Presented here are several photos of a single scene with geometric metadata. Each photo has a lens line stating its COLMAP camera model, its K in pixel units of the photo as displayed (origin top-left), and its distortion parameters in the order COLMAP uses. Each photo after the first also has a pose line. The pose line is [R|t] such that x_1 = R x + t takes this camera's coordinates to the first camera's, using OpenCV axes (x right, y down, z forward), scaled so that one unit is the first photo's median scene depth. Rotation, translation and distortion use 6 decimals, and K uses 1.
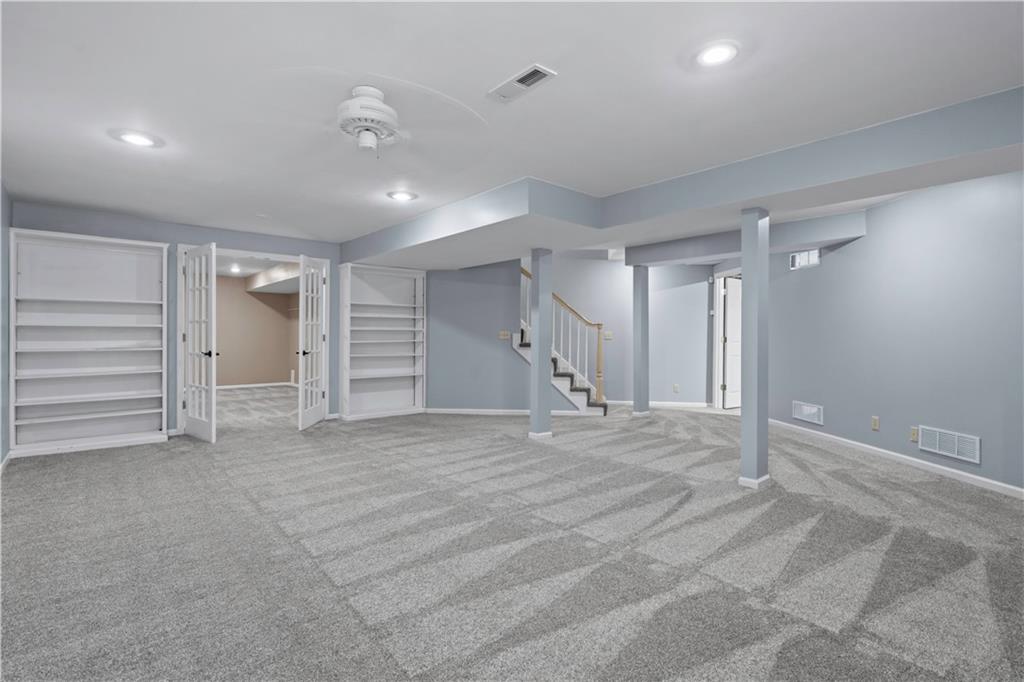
lens RADIAL K [[483.5, 0, 512.0], [0, 483.5, 341.0], [0, 0, 1]] dist [0.000843, 0.000132]
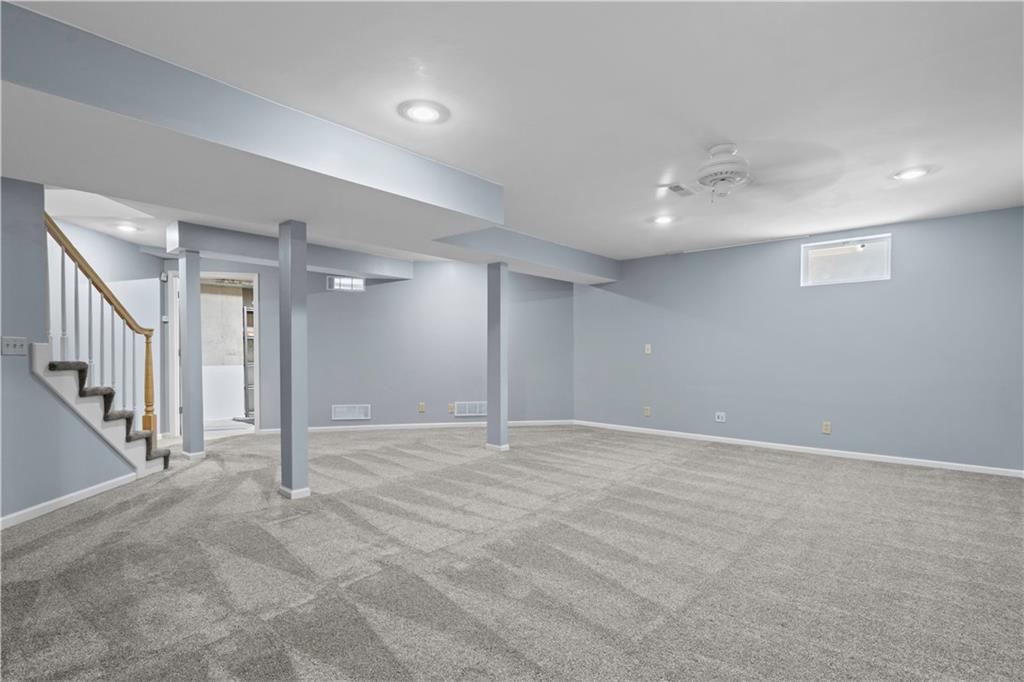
lens RADIAL K [[498.7, 0, 515.4], [0, 498.7, 351.5], [0, 0, 1]] dist [-0.000220, 0.000097]
pose [[-0.134460, -0.005066, 0.990906, -0.698522], [0.008001, 0.999949, 0.006198, -0.007325], [-0.990887, 0.008761, -0.134412, 0.791538]]
